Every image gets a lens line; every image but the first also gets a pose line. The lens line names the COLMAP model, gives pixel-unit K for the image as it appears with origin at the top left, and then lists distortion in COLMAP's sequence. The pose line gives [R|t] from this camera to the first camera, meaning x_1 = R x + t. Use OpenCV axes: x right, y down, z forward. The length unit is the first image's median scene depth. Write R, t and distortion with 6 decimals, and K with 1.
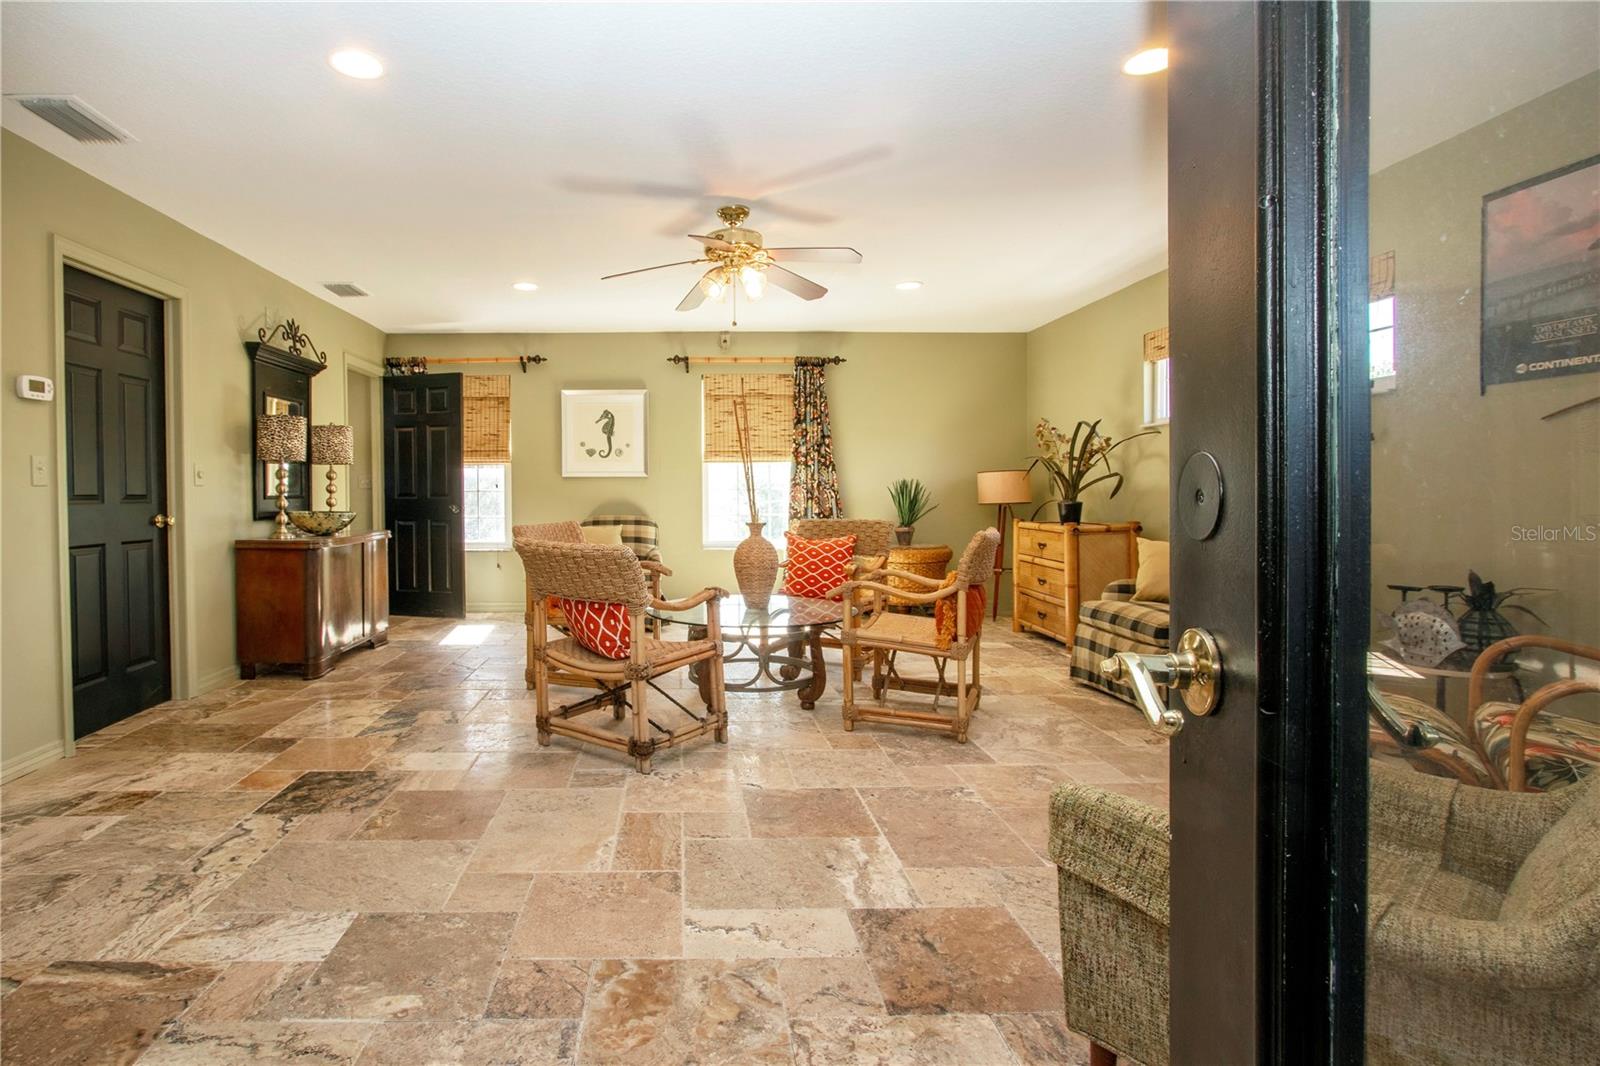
lens RADIAL K [[767.5, 0, 851.1], [0, 767.5, 514.1], [0, 0, 1]] dist [-0.015222, 0.001371]
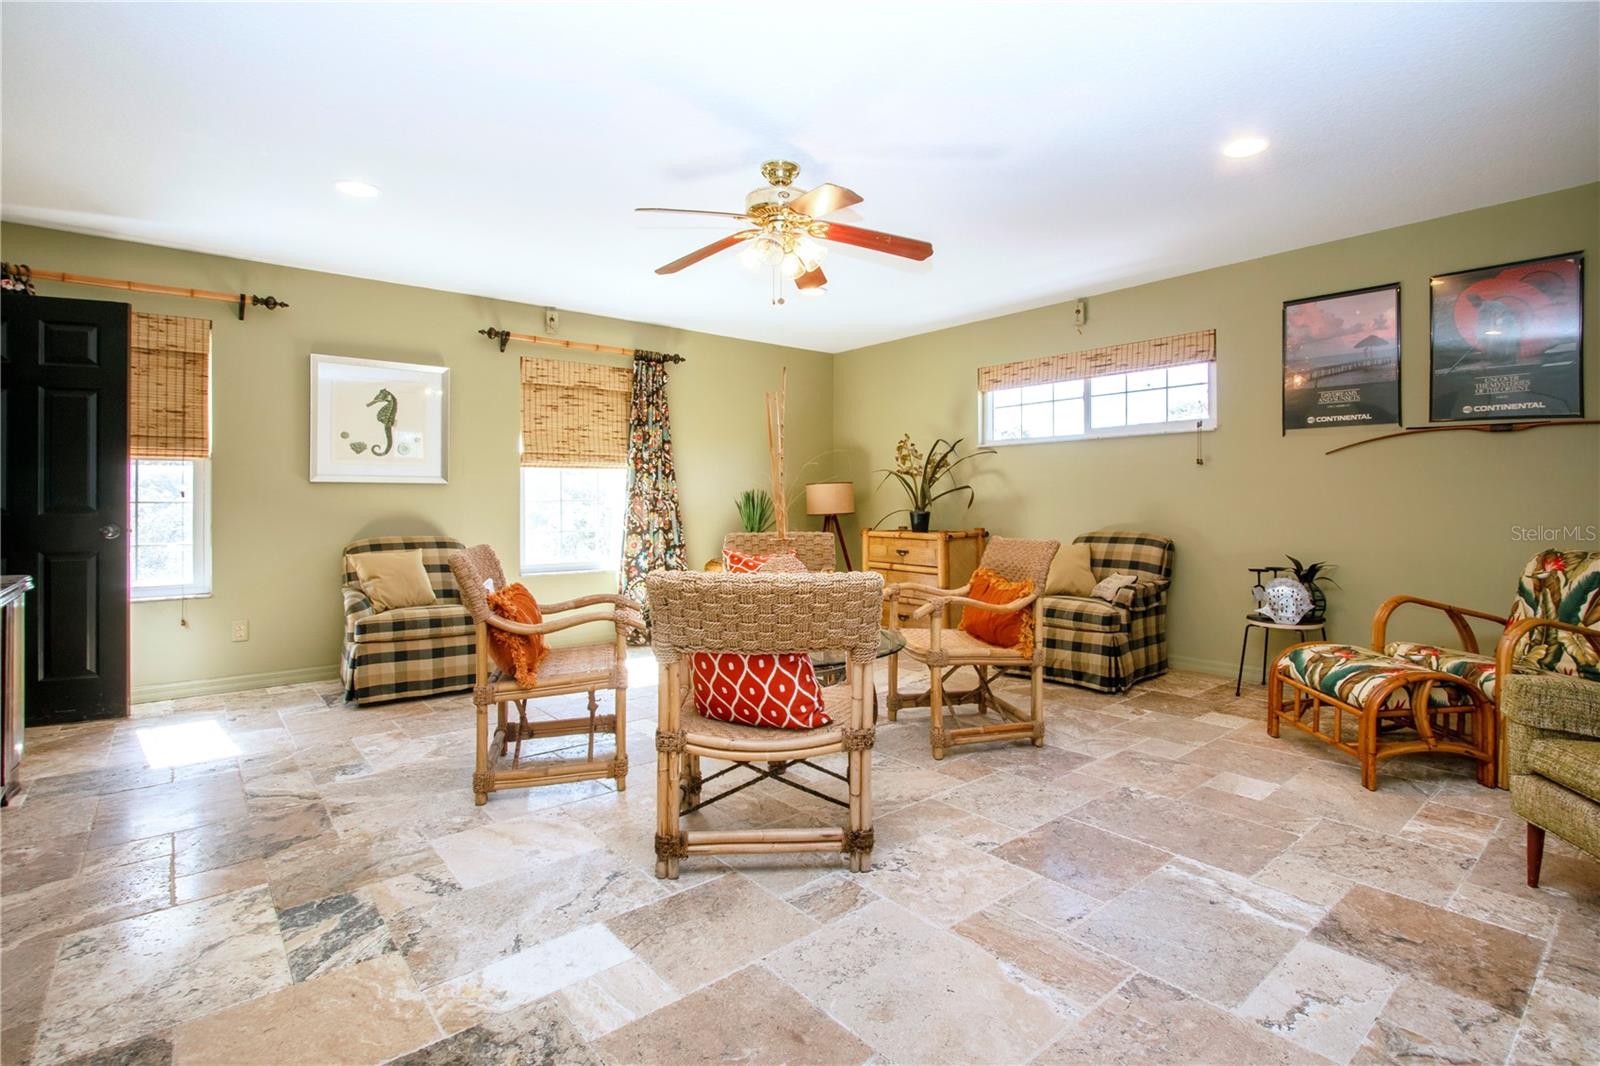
lens RADIAL K [[688.6, 0, 950.1], [0, 688.6, 507.3], [0, 0, 1]] dist [-0.011015, 0.000336]
pose [[0.806516, -0.004890, 0.591192, -0.279254], [0.019216, 0.999654, -0.017947, -0.004089], [-0.590900, 0.025835, 0.806331, 0.181187]]
